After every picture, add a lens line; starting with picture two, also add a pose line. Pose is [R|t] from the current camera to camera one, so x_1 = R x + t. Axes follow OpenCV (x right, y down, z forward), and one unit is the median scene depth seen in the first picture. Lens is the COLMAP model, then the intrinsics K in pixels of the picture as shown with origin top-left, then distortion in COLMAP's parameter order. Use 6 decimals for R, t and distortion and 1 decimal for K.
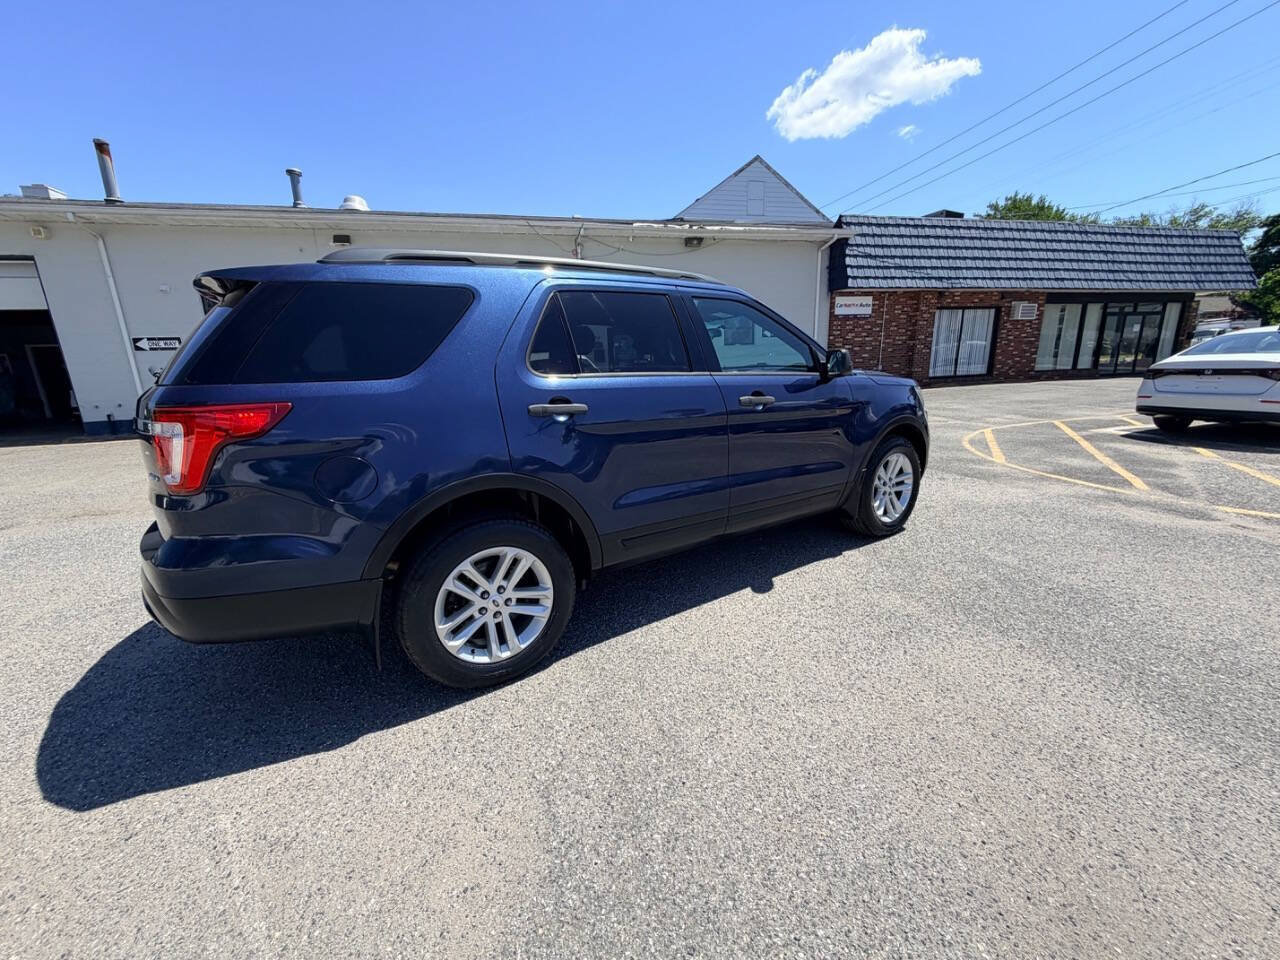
lens RADIAL K [[508.7, 0, 637.2], [0, 508.7, 480.4], [0, 0, 1]] dist [0.000175, -0.000065]
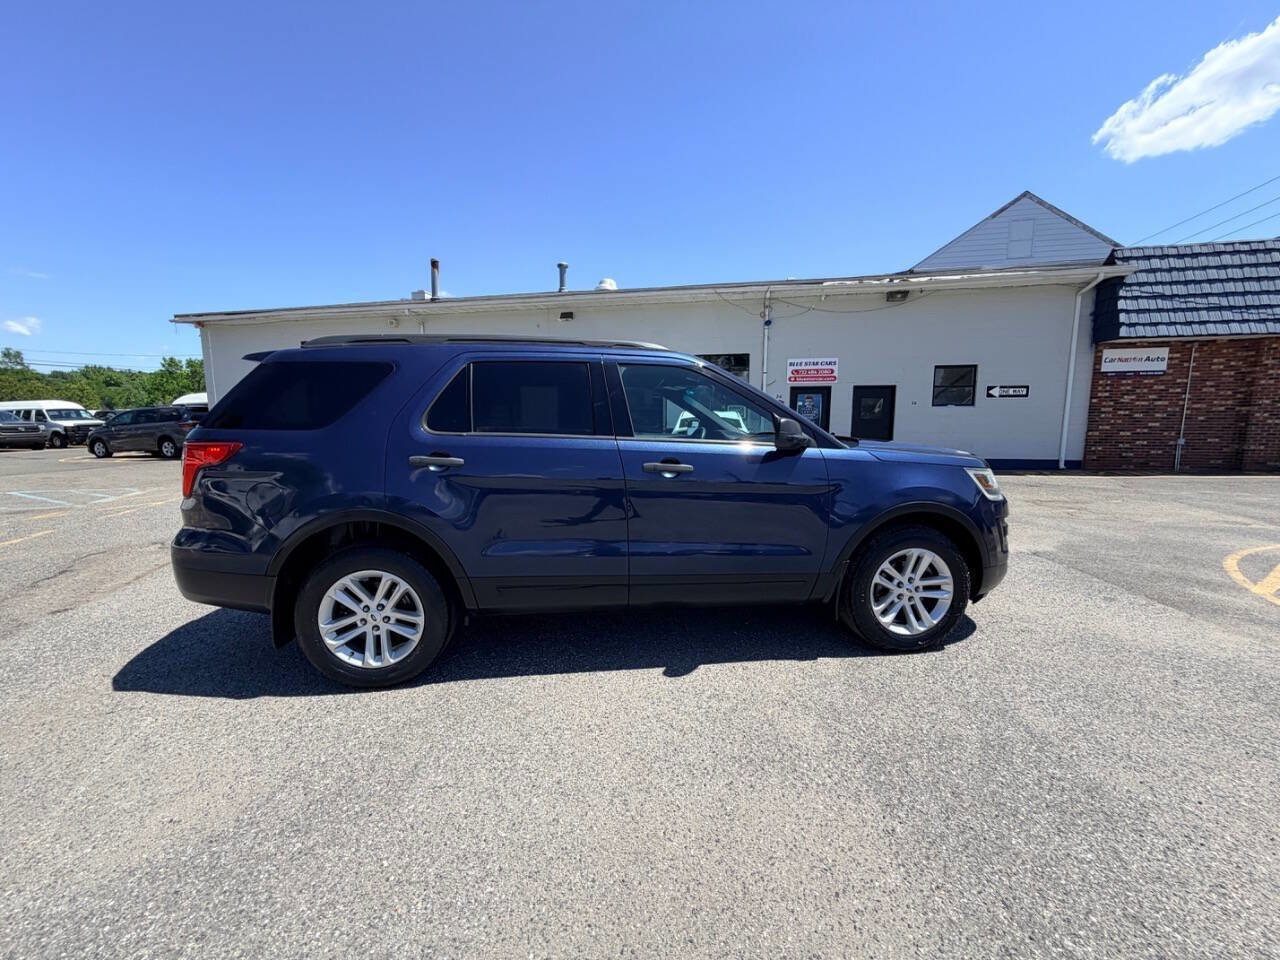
lens RADIAL K [[508.7, 0, 638.5], [0, 508.7, 479.6], [0, 0, 1]] dist [0.000175, -0.000065]
pose [[0.894276, 0.084695, -0.439429, 0.231686], [-0.131420, 0.988335, -0.076959, -0.020858], [0.427785, 0.126573, 0.894974, 0.045762]]
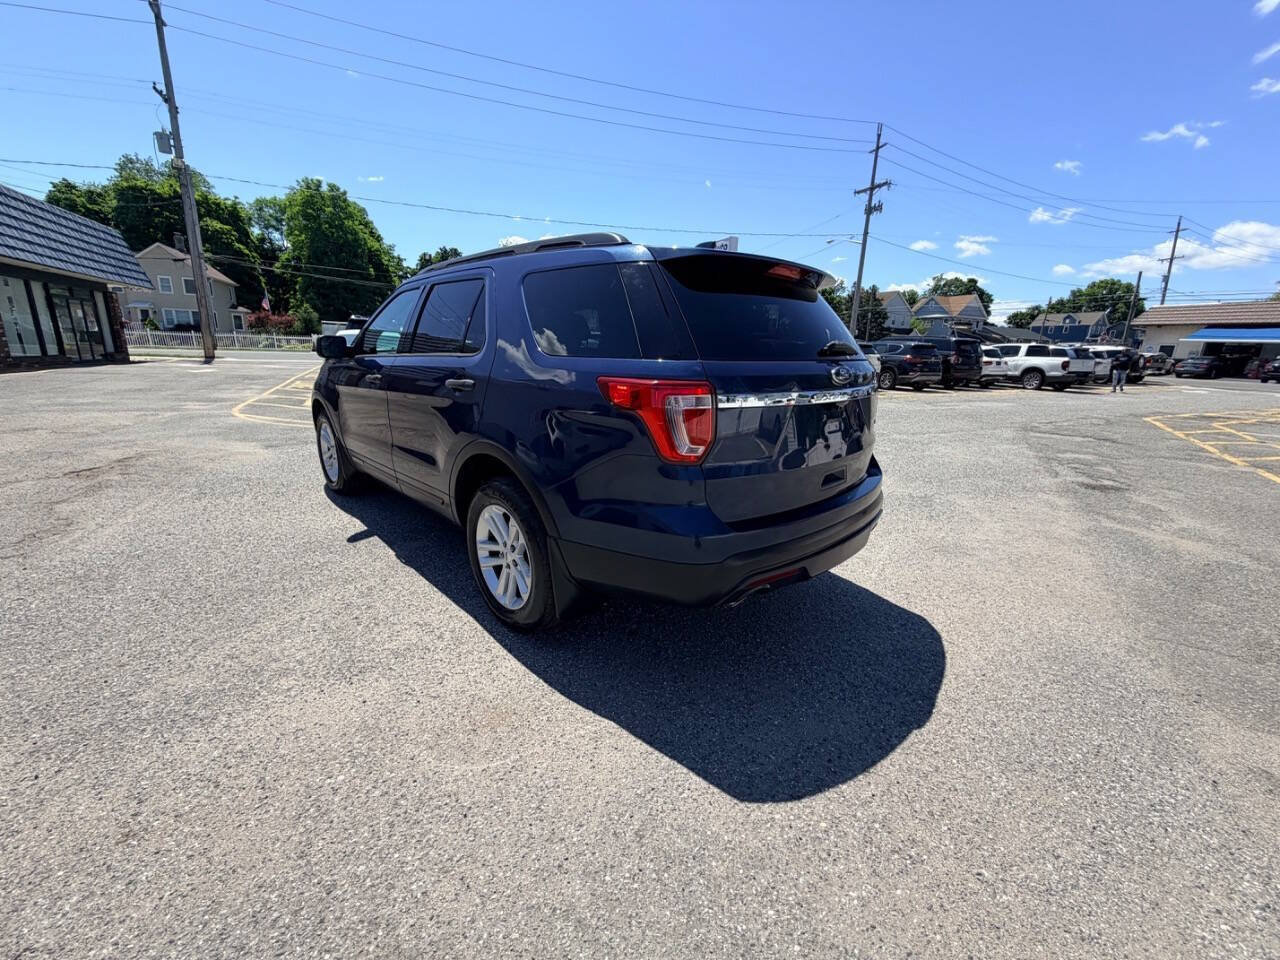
lens RADIAL K [[508.7, 0, 638.3], [0, 508.7, 477.3], [0, 0, 1]] dist [0.000175, -0.000065]
pose [[-0.190044, -0.217182, 0.957453, -0.553755], [0.201768, 0.945769, 0.254580, -0.090130], [-0.960819, 0.241565, -0.135917, 0.463075]]
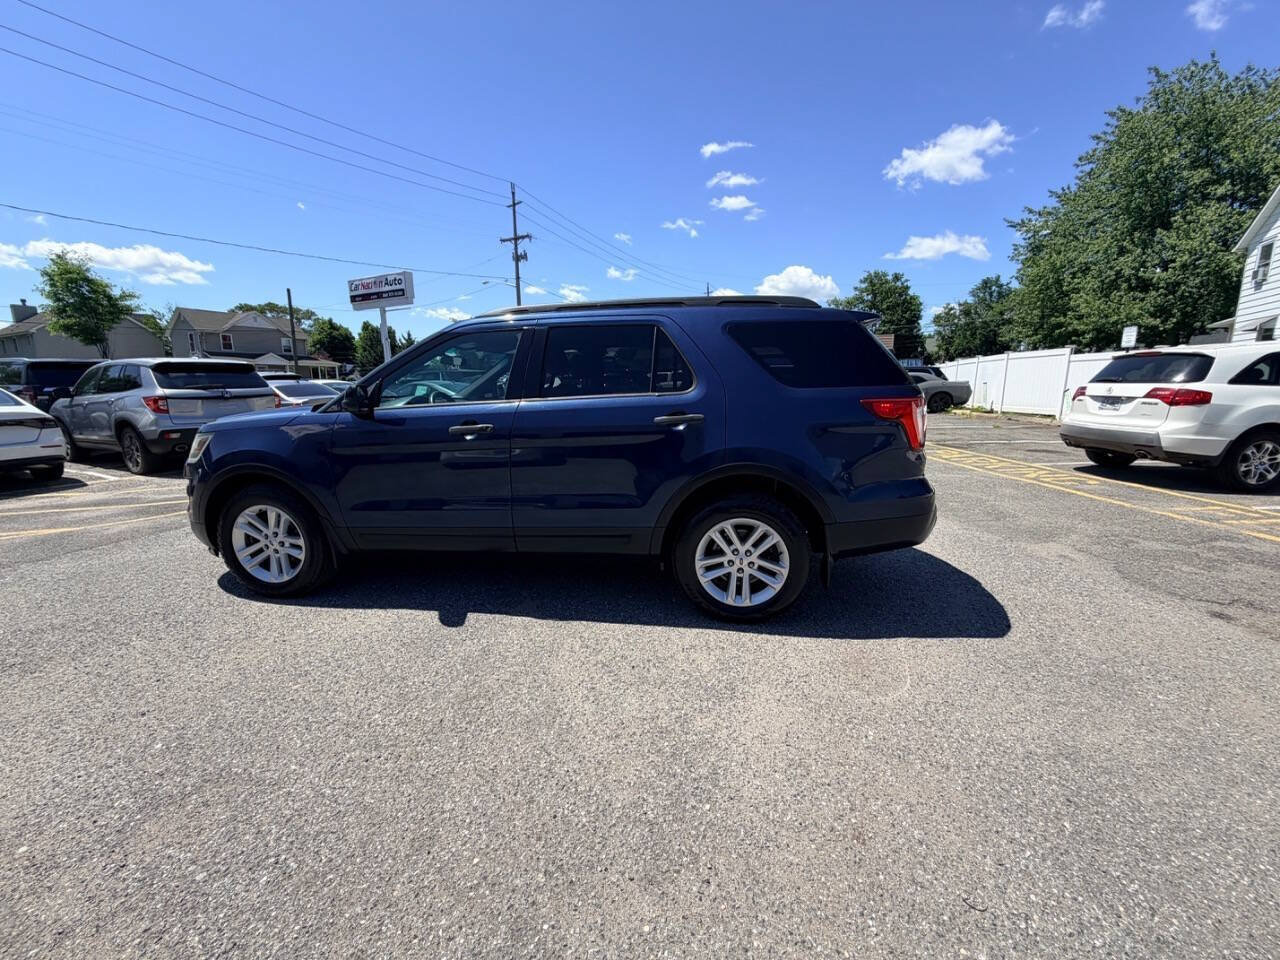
lens RADIAL K [[508.7, 0, 636.7], [0, 508.7, 477.0], [0, 0, 1]] dist [0.000175, -0.000065]
pose [[-0.749066, -0.074797, 0.658259, -0.420578], [0.190987, 0.927042, 0.322672, -0.172774], [-0.634369, 0.367422, -0.680130, 0.800663]]
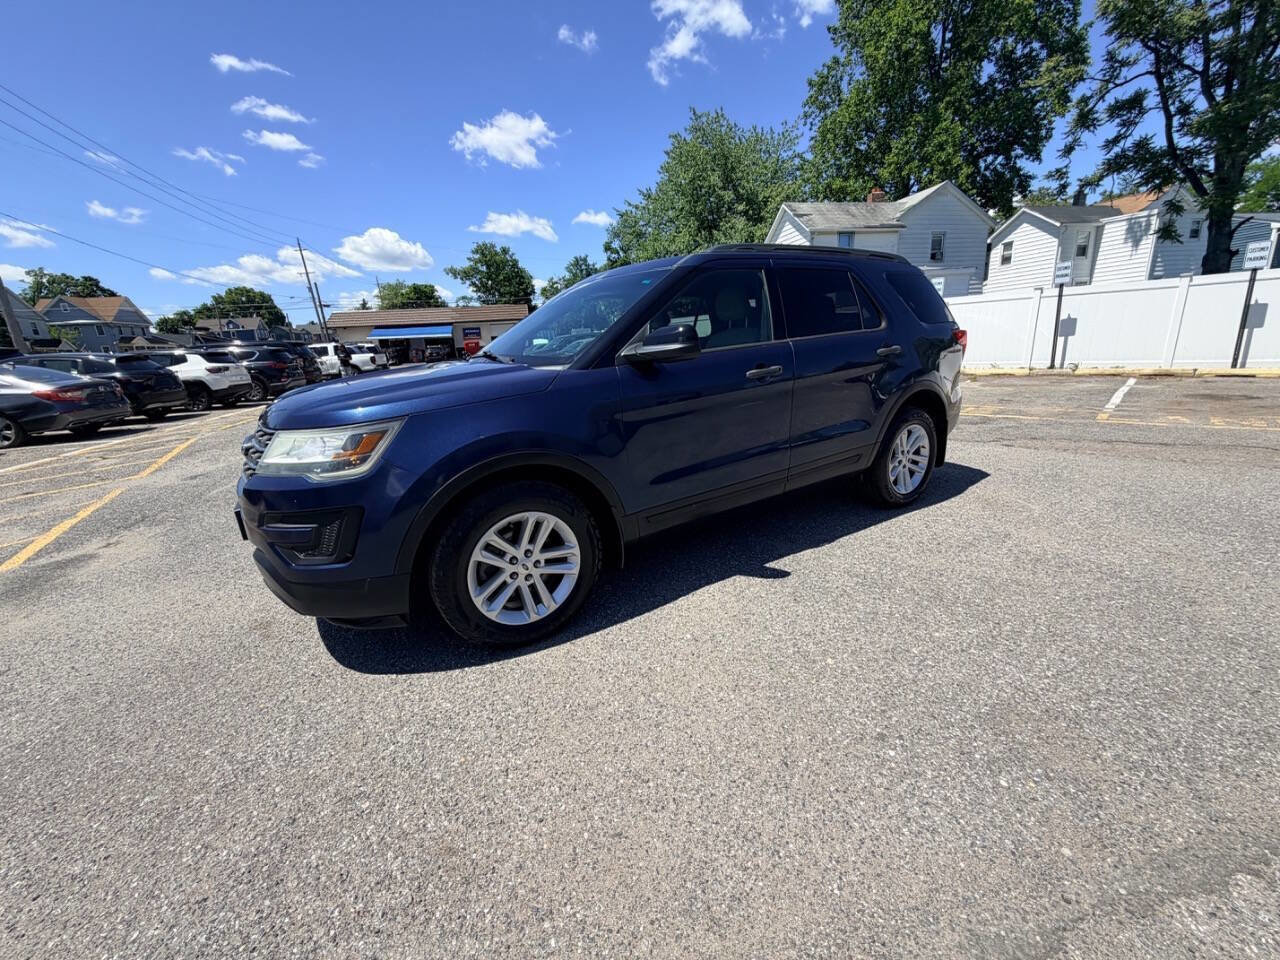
lens RADIAL K [[508.7, 0, 636.6], [0, 508.7, 478.5], [0, 0, 1]] dist [0.000175, -0.000065]
pose [[-0.996014, 0.083363, 0.031731, 0.019731], [0.088435, 0.876481, 0.473244, -0.220995], [0.011639, 0.474164, -0.880360, 0.964045]]
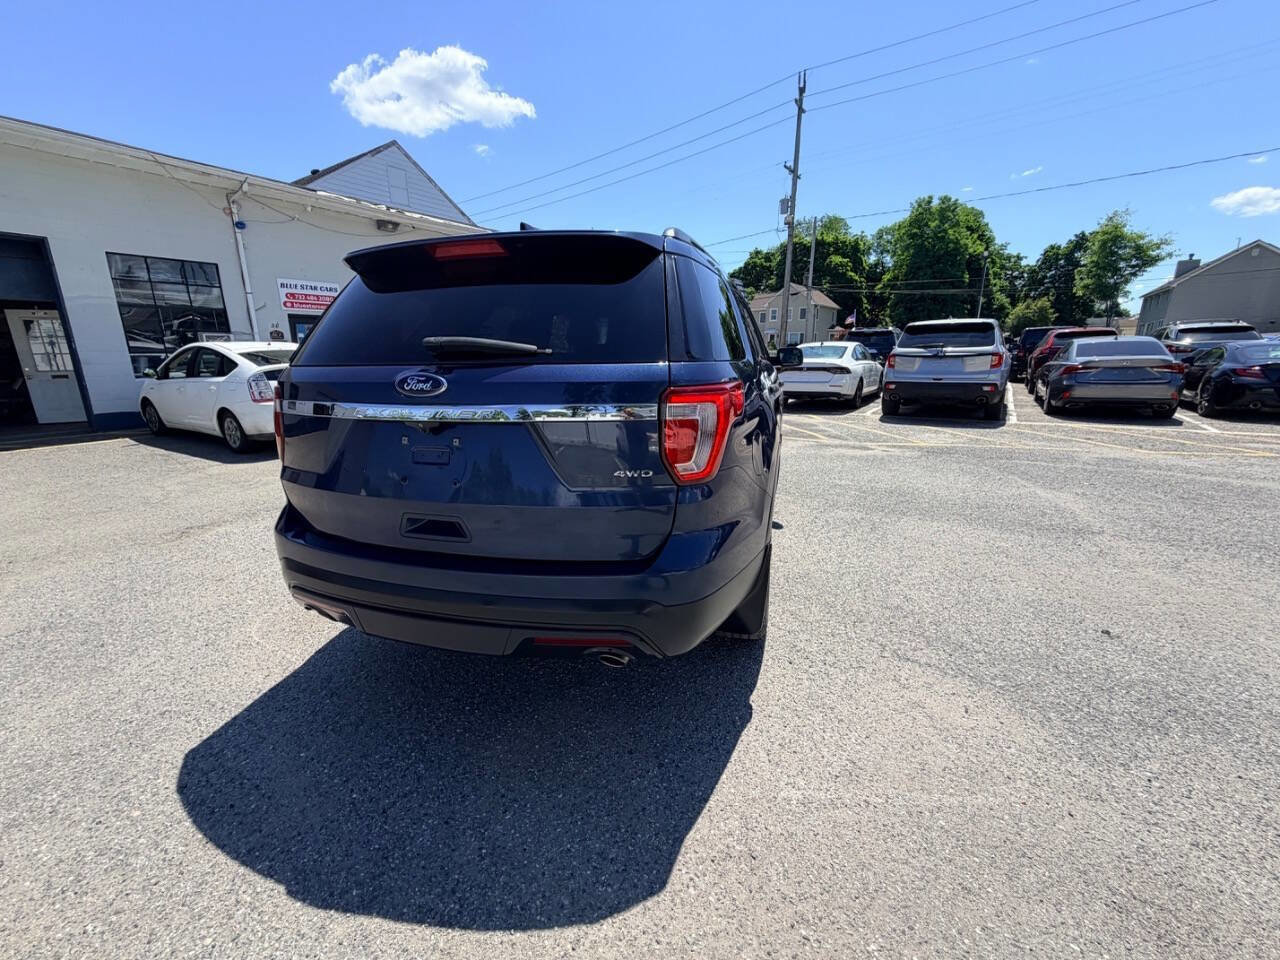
lens RADIAL K [[508.7, 0, 638.0], [0, 508.7, 479.0], [0, 0, 1]] dist [0.000175, -0.000065]
pose [[0.756691, -0.134101, 0.639872, -0.356746], [0.136905, 0.989539, 0.045483, -0.007878], [-0.639278, 0.053185, 0.767134, 0.085844]]
